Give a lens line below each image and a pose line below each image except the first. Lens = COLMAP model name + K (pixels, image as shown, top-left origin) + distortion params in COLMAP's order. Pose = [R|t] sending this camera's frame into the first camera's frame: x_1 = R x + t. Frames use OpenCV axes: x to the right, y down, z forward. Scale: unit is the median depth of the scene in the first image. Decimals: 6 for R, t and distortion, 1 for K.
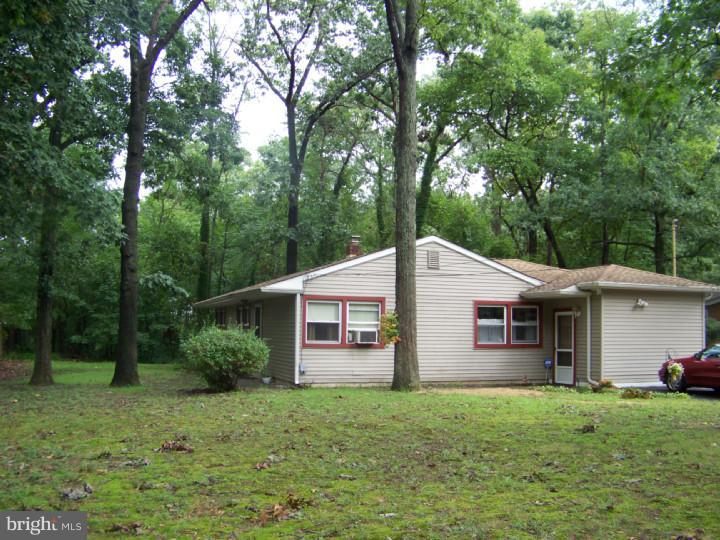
lens RADIAL K [[720.9, 0, 360.1], [0, 720.9, 269.6], [0, 0, 1]] dist [-0.147829, 0.000000]
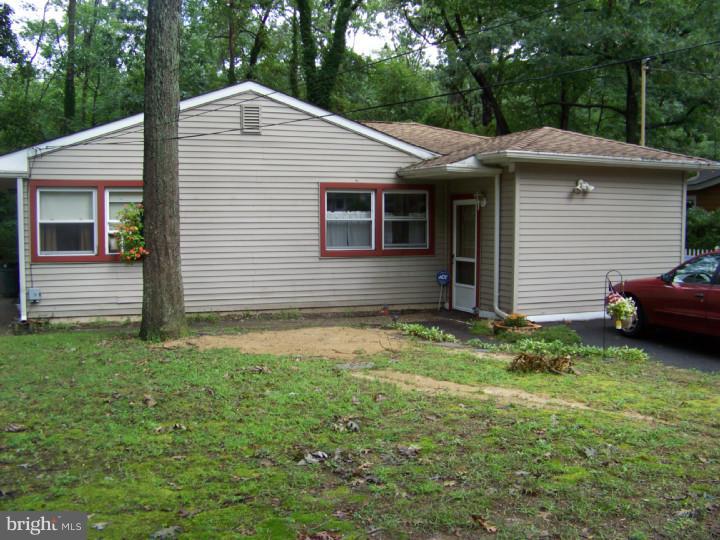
lens RADIAL K [[720.9, 0, 362.4], [0, 720.9, 273.5], [0, 0, 1]] dist [-0.147829, 0.000000]
pose [[0.999887, -0.012364, 0.008504, 0.192134], [0.010783, 0.986081, 0.165916, 0.017030], [-0.010437, -0.165806, 0.986103, 0.360370]]
